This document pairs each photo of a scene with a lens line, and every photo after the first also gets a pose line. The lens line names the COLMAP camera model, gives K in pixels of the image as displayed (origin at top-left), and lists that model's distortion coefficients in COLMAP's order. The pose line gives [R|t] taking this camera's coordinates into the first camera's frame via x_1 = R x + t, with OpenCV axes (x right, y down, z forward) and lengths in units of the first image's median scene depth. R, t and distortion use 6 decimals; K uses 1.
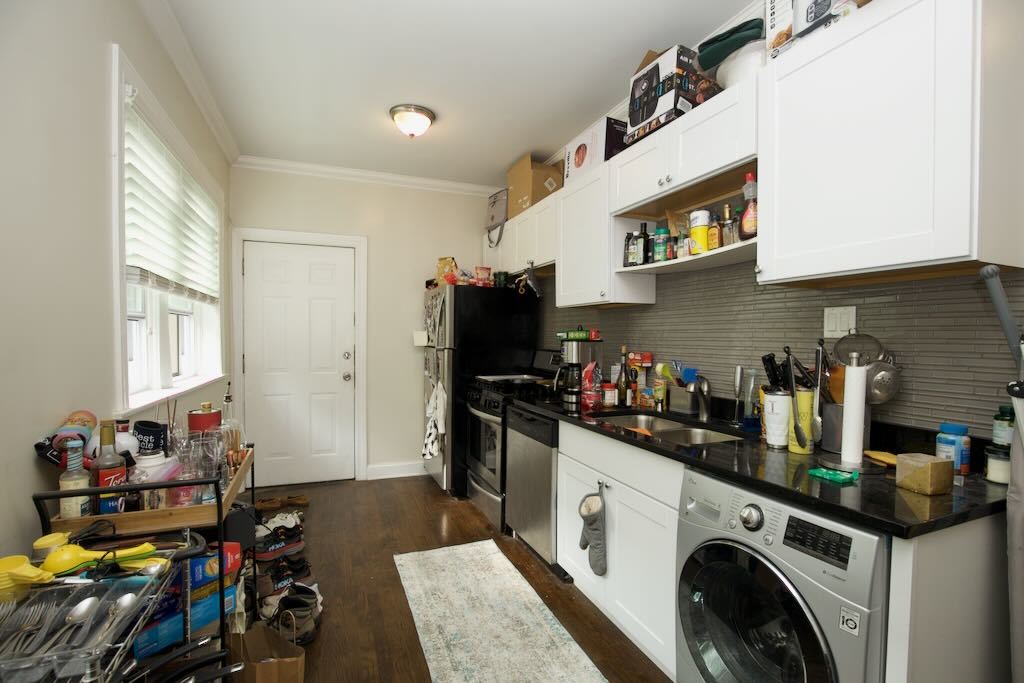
lens RADIAL K [[467.6, 0, 512.8], [0, 467.6, 349.0], [0, 0, 1]] dist [-0.043753, 0.009050]
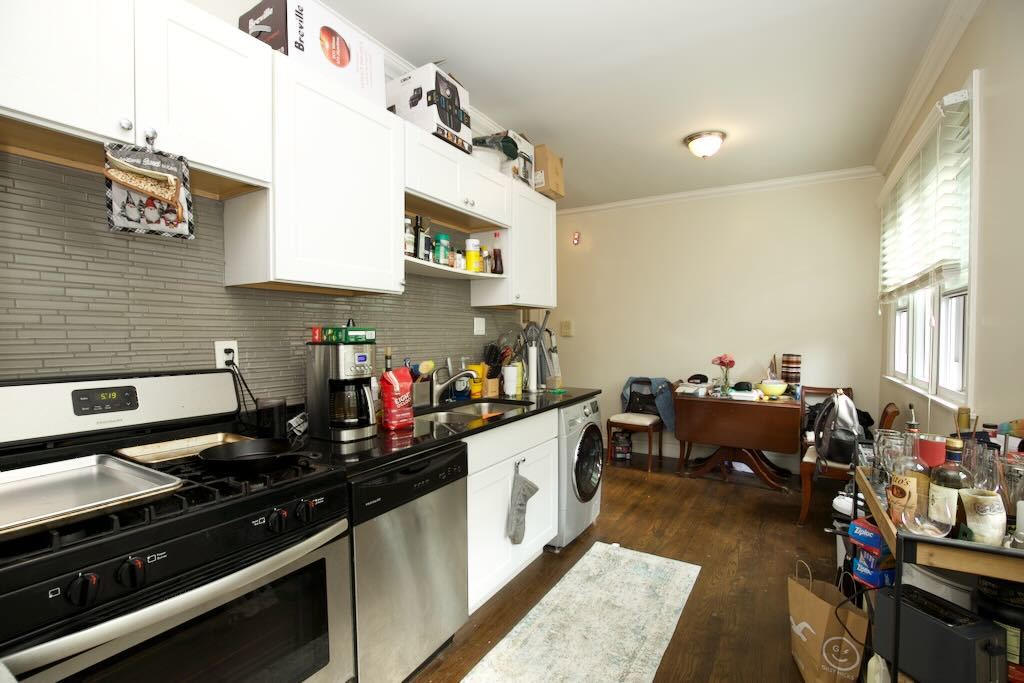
lens RADIAL K [[467.6, 0, 512.8], [0, 467.6, 349.0], [0, 0, 1]] dist [-0.043753, 0.009050]
pose [[-0.604229, -0.030354, 0.796232, -0.626871], [0.017989, 0.998500, 0.051715, -0.046637], [-0.796607, 0.045571, -0.602777, 1.492957]]
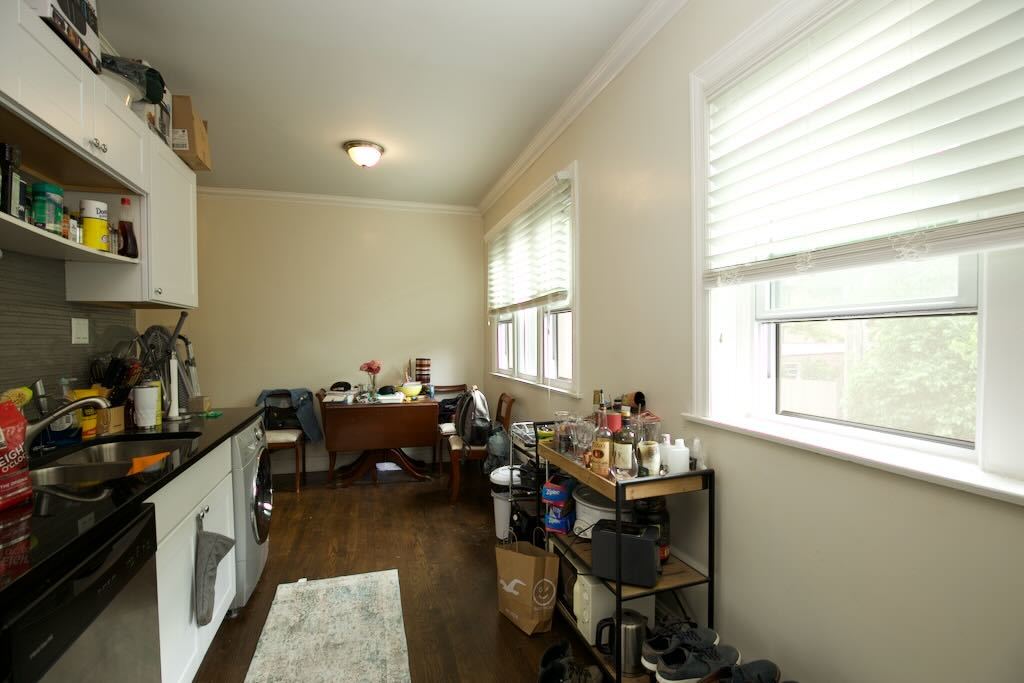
lens RADIAL K [[467.6, 0, 512.8], [0, 467.6, 349.0], [0, 0, 1]] dist [-0.043753, 0.009050]
pose [[-0.997912, -0.001287, 0.064582, -0.383932], [0.001630, 0.998981, 0.045094, -0.047916], [-0.064575, 0.045105, -0.996893, 1.575726]]
